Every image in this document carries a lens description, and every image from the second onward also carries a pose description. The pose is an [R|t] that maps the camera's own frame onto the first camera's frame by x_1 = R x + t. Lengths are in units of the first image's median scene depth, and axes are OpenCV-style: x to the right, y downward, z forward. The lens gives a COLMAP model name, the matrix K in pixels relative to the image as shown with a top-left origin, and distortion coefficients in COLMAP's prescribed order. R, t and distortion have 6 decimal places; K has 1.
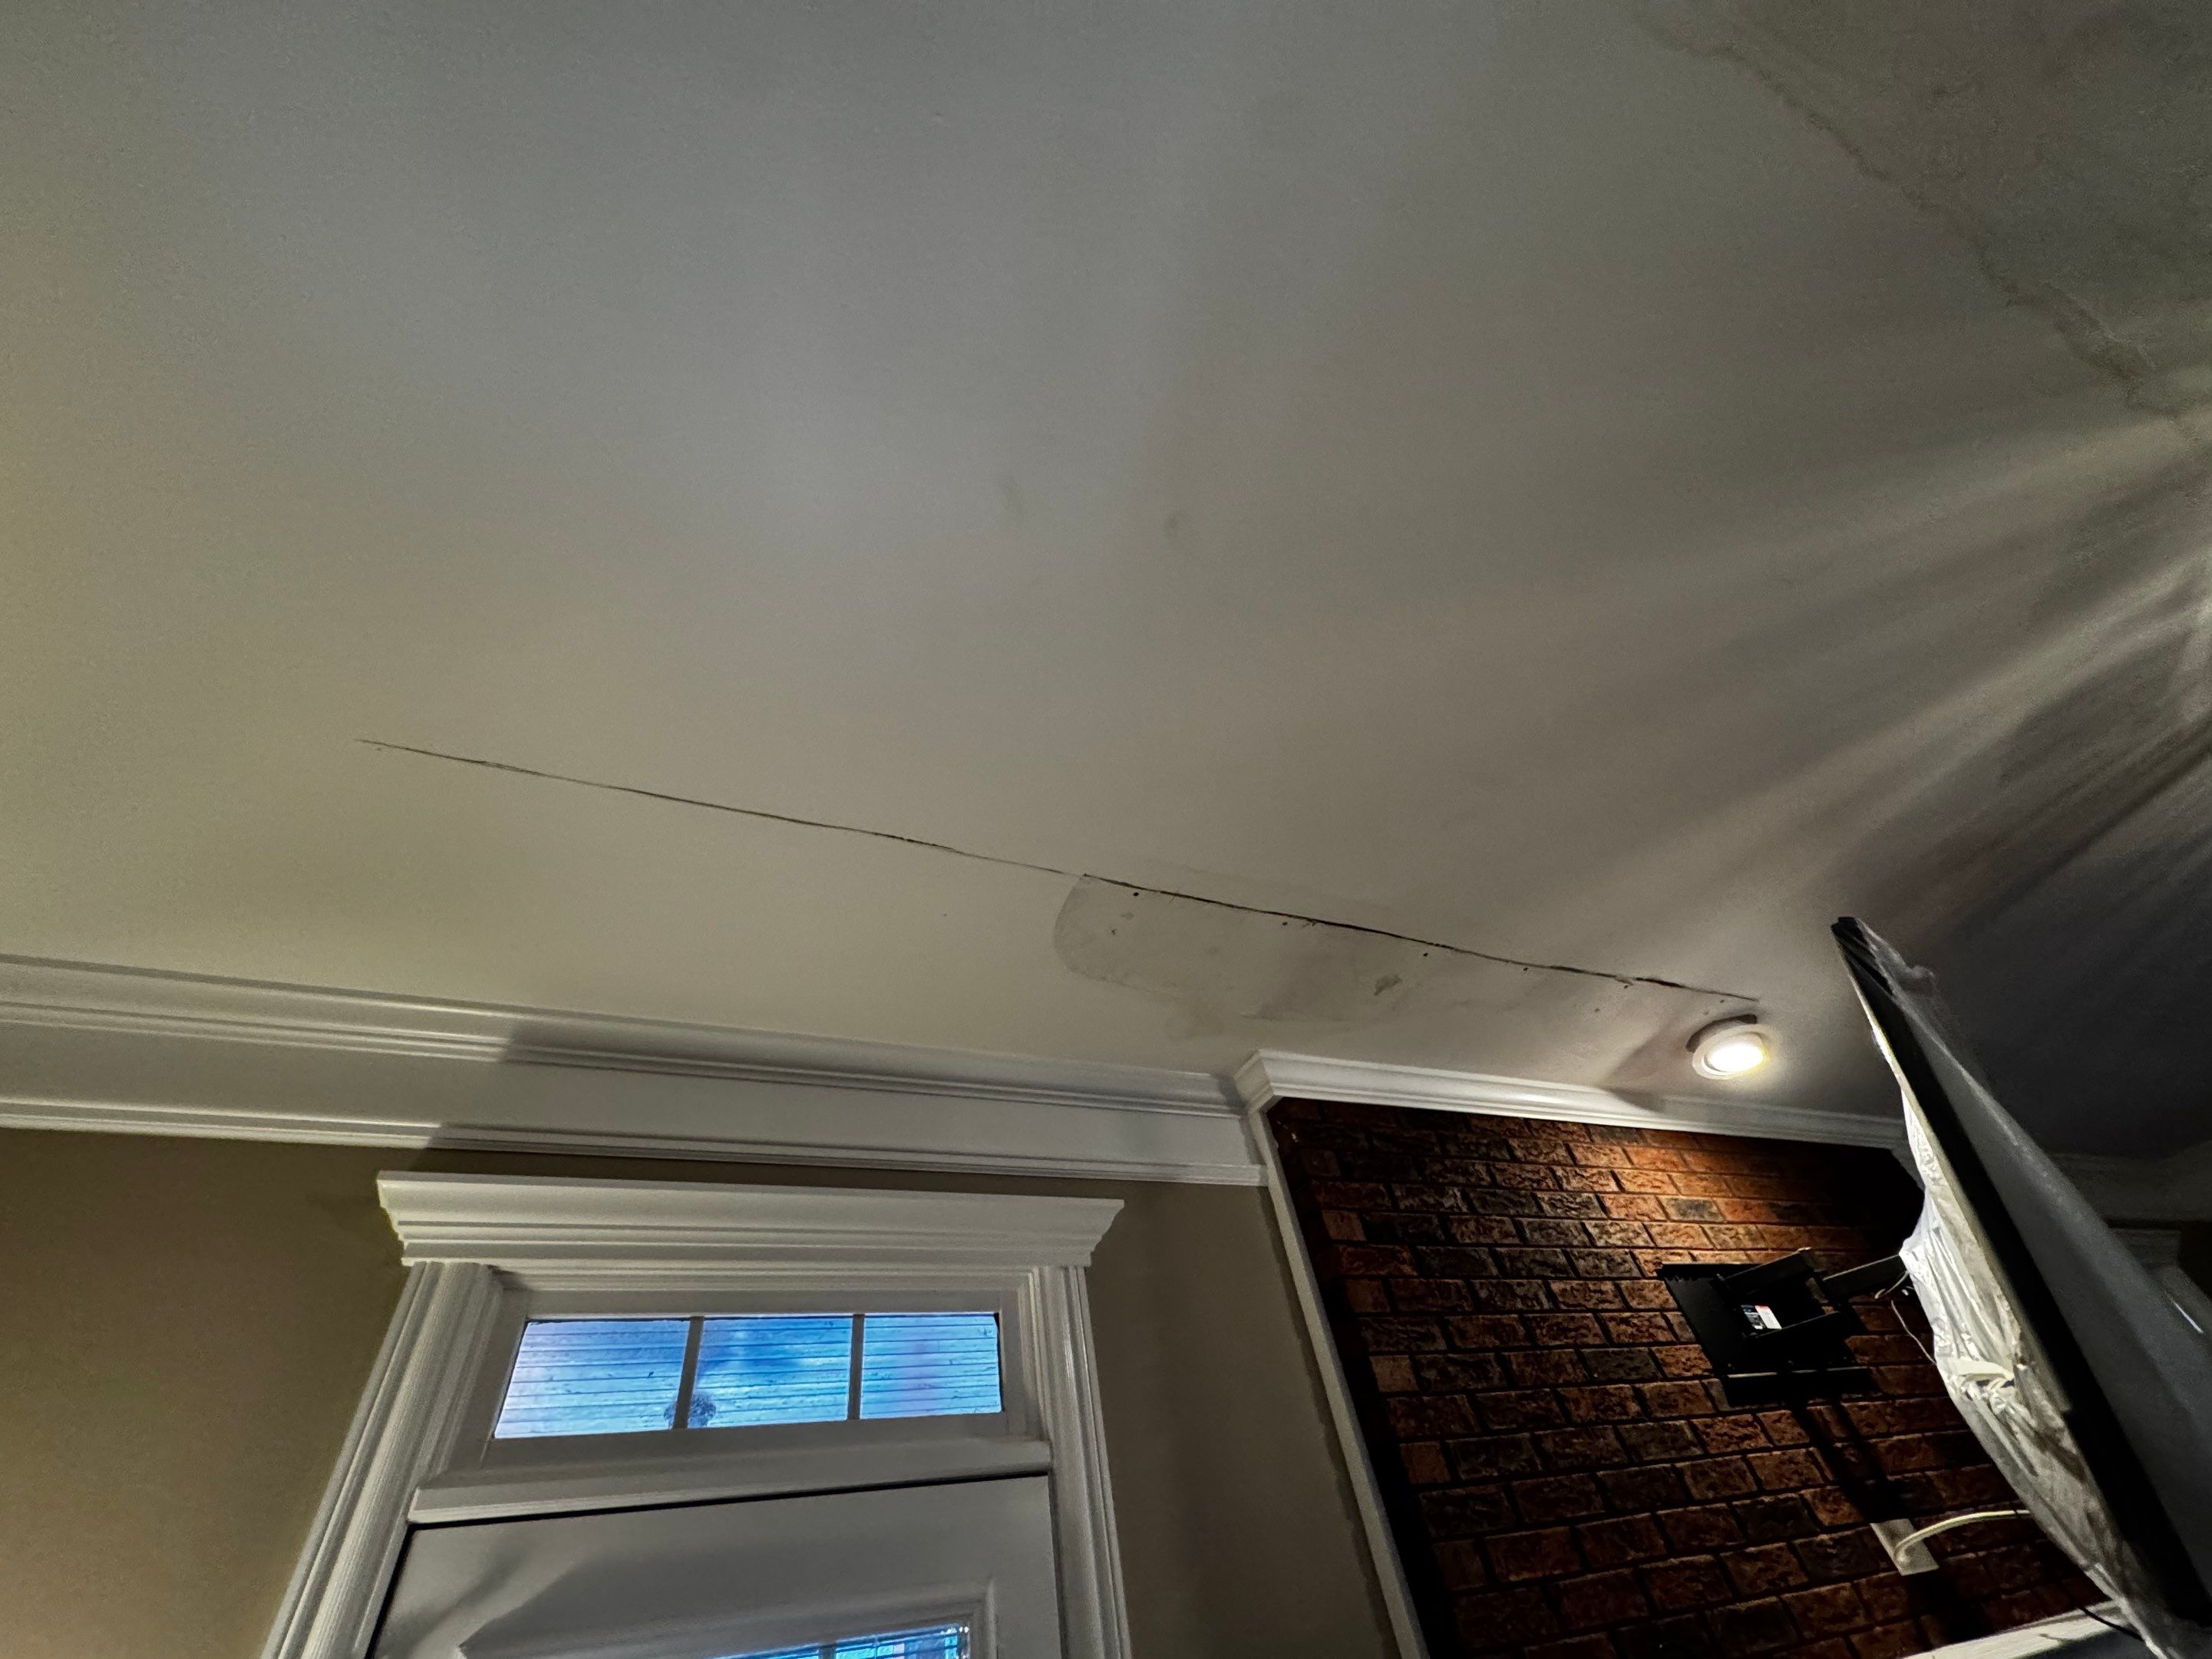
lens RADIAL K [[894.0, 0, 1098.8], [0, 894.0, 835.8], [0, 0, 1]] dist [0.000865, 0.000141]
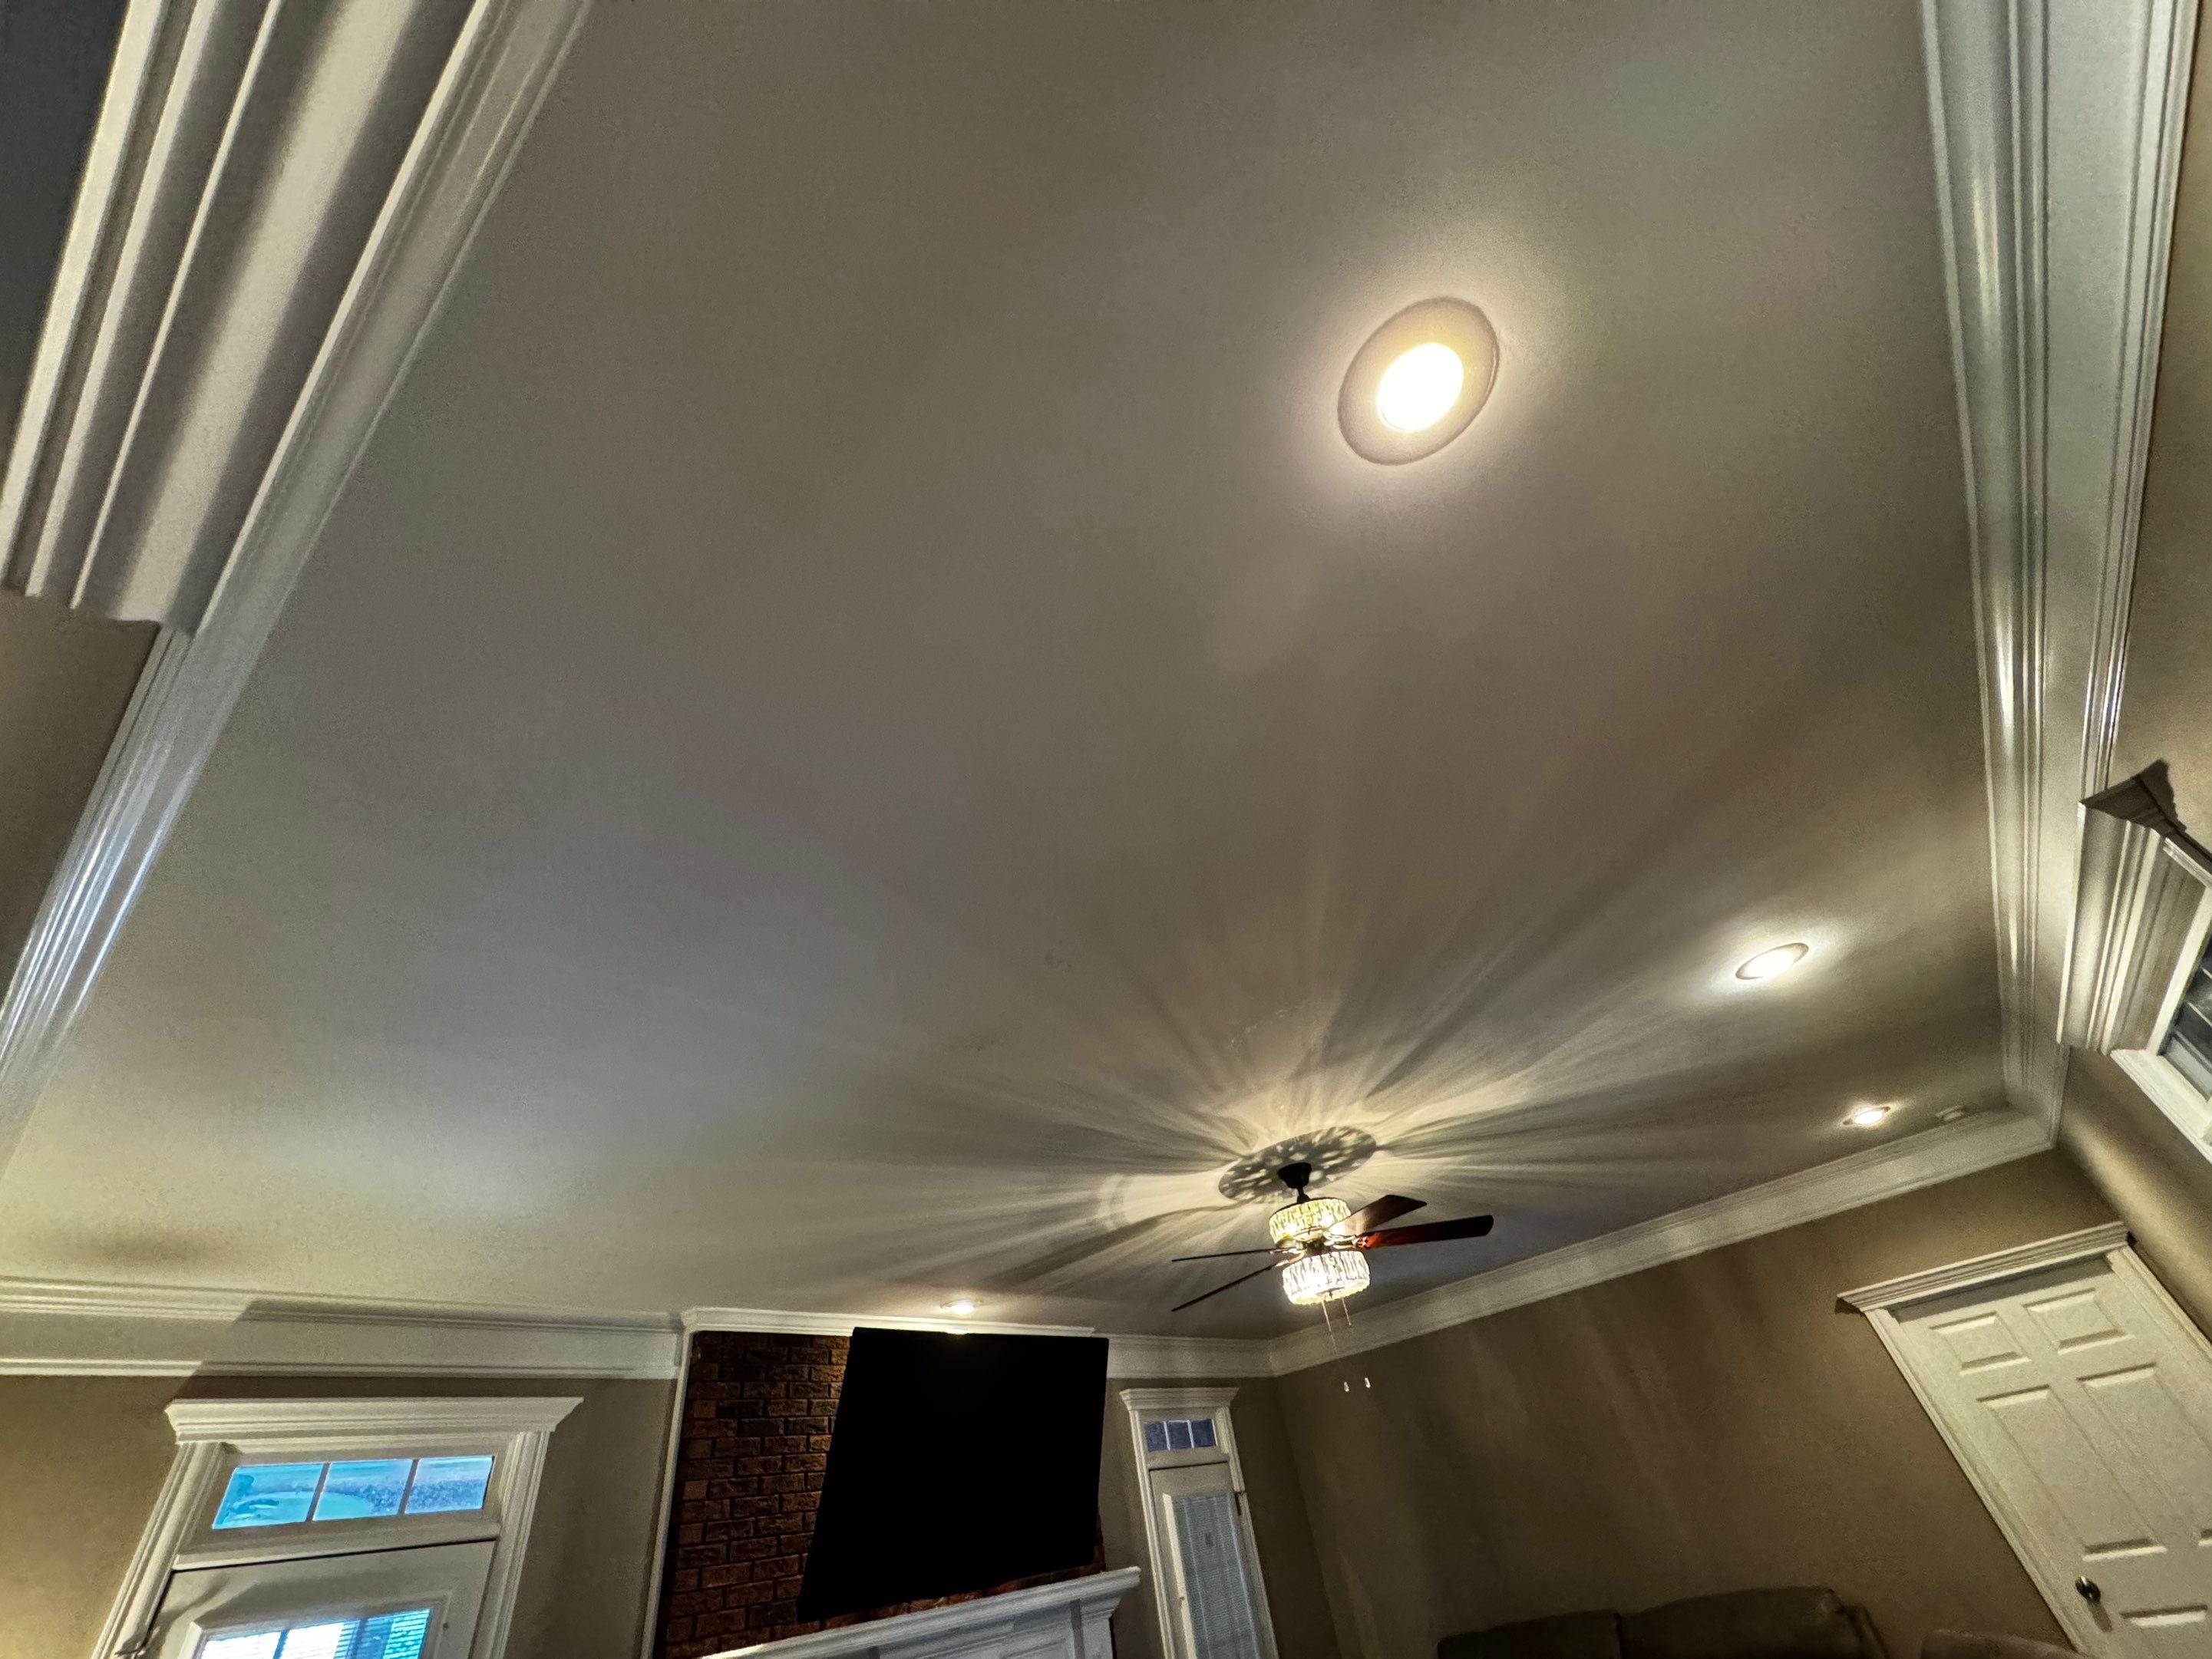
lens RADIAL K [[894.0, 0, 1098.8], [0, 894.0, 835.8], [0, 0, 1]] dist [0.000865, 0.000141]
pose [[0.917968, 0.261146, 0.298558, 0.166441], [-0.275693, 0.961221, 0.006894, -1.175182], [-0.285179, -0.088639, 0.954367, -1.171054]]
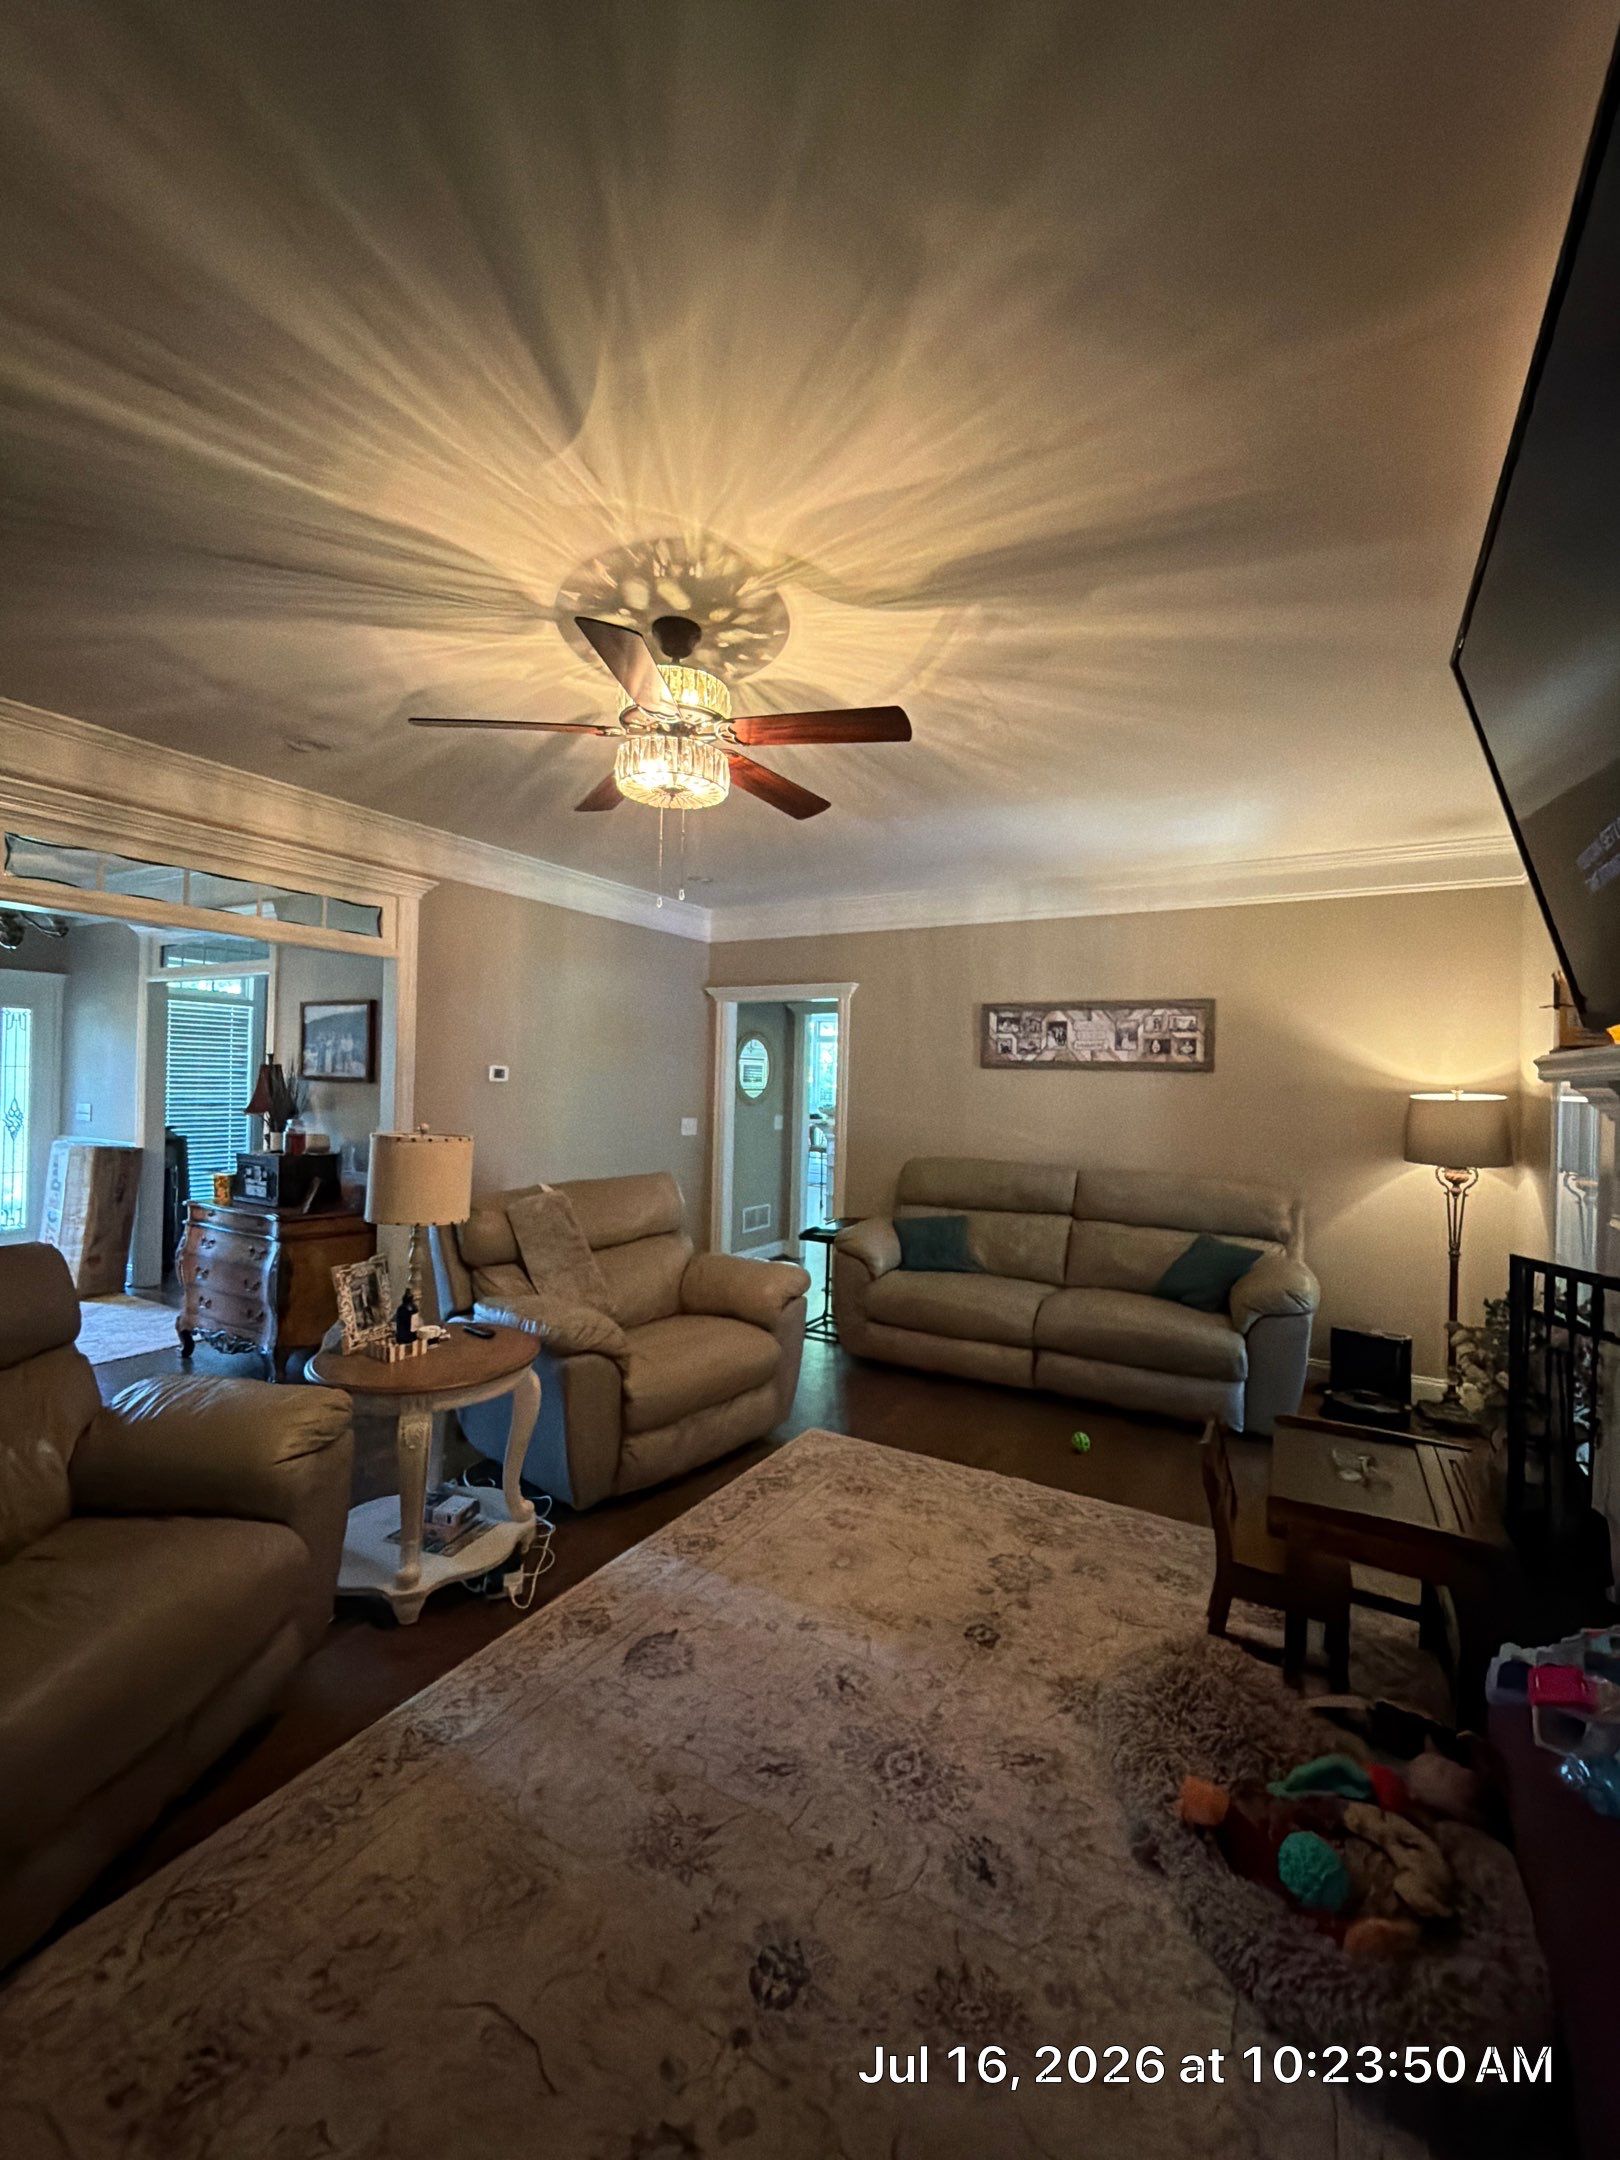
lens RADIAL K [[873.1, 0, 817.1], [0, 873.1, 1076.0], [0, 0, 1]] dist [0.000865, 0.000141]
pose [[-0.792658, 0.130594, -0.595515, 2.272440], [0.497859, 0.702448, -0.508629, 0.909580], [0.351894, -0.699652, -0.621818, 1.185057]]
